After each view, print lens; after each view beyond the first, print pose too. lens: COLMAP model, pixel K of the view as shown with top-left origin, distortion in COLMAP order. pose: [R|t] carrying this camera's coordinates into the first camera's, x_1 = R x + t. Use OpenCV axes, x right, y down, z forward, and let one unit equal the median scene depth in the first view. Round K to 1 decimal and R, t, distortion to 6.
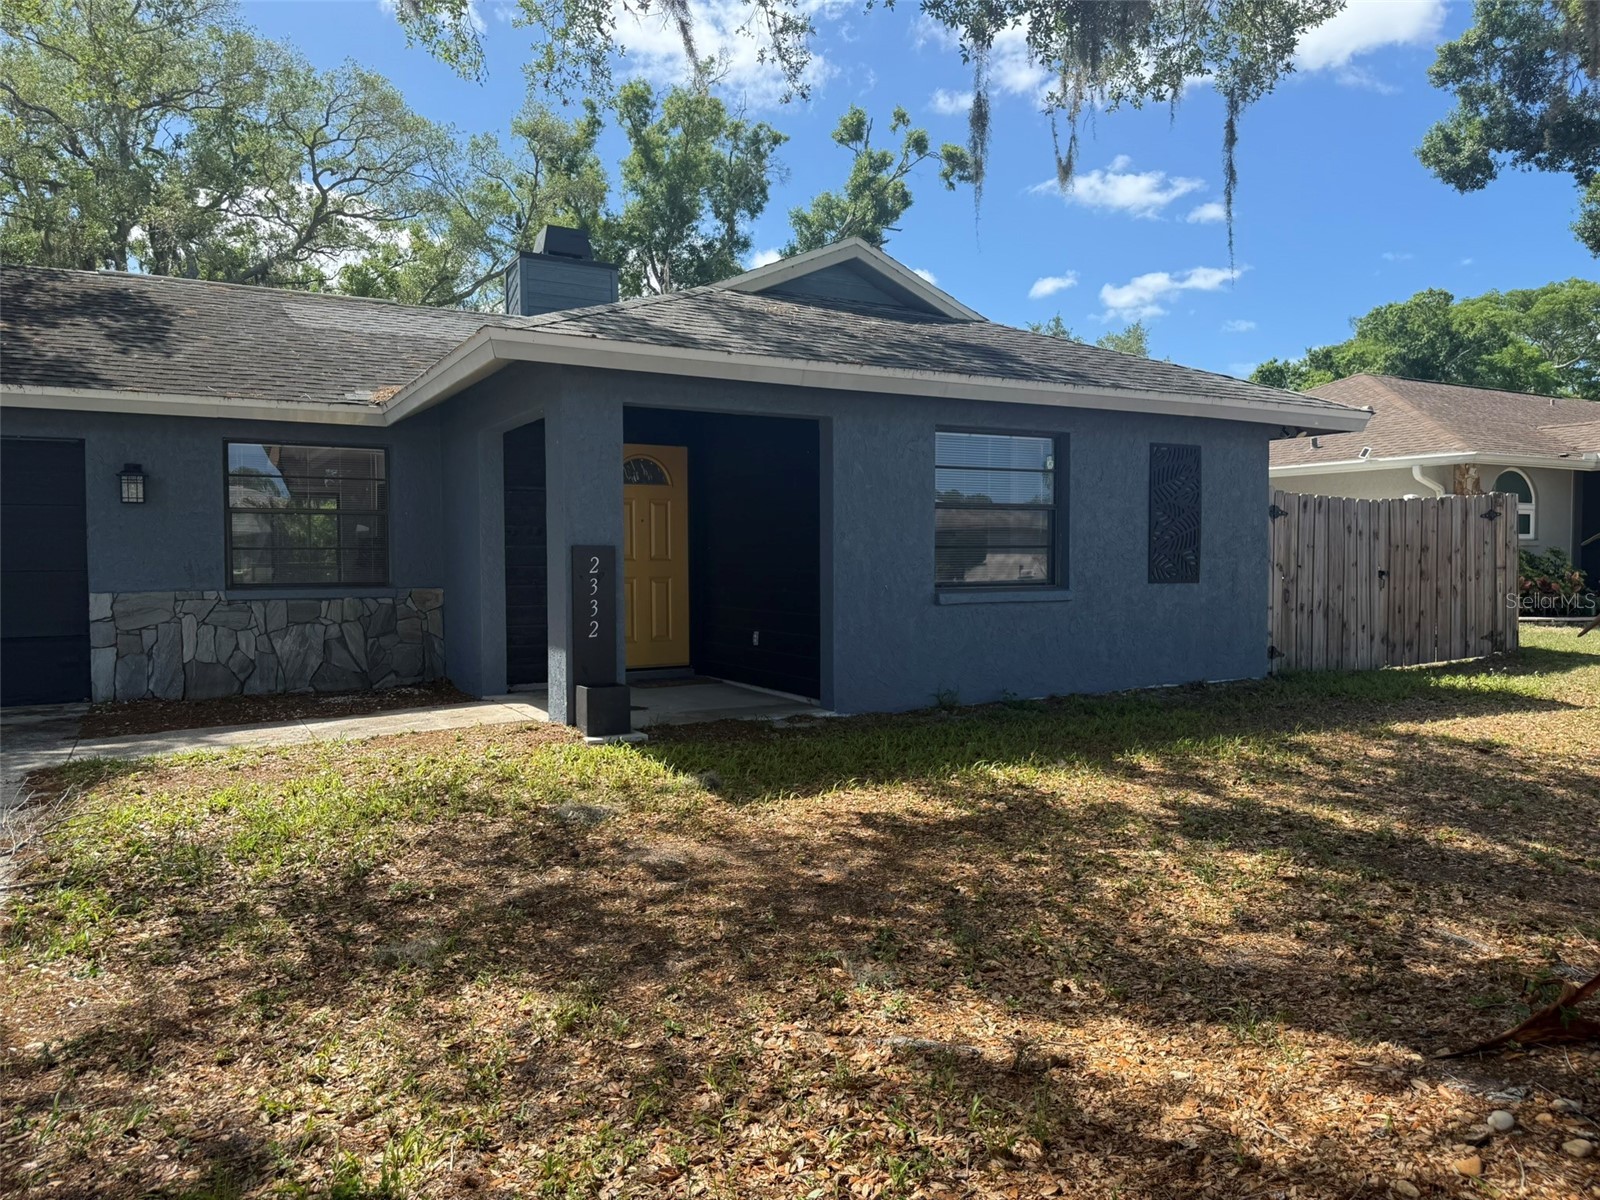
lens RADIAL K [[1122.8, 0, 800.0], [0, 1122.8, 600.0], [0, 0, 1]] dist [0.061773, -0.084249]
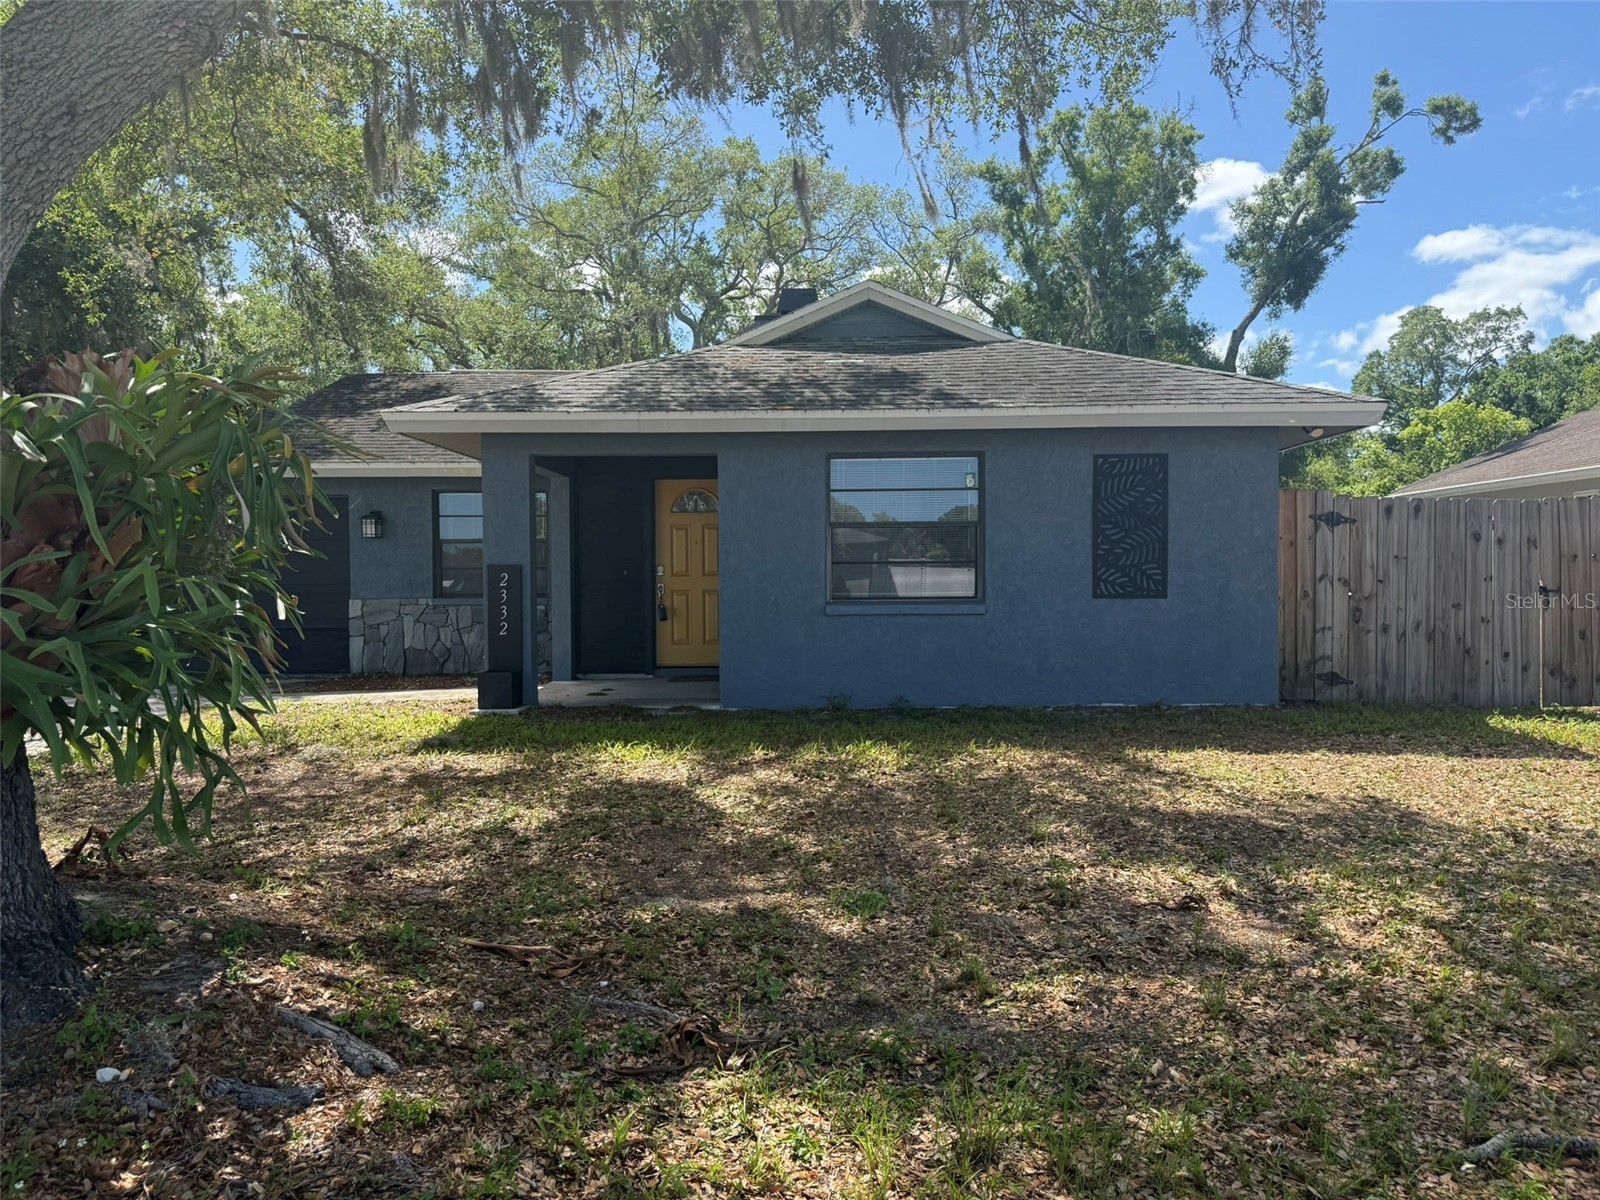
lens RADIAL K [[1128.6, 0, 794.9], [0, 1128.6, 602.8], [0, 0, 1]] dist [0.034188, -0.042030]
pose [[0.853756, 0.009310, -0.520590, 0.581677], [-0.016186, 0.999831, -0.008663, 0.001690], [0.520421, 0.015823, 0.853763, 0.032812]]
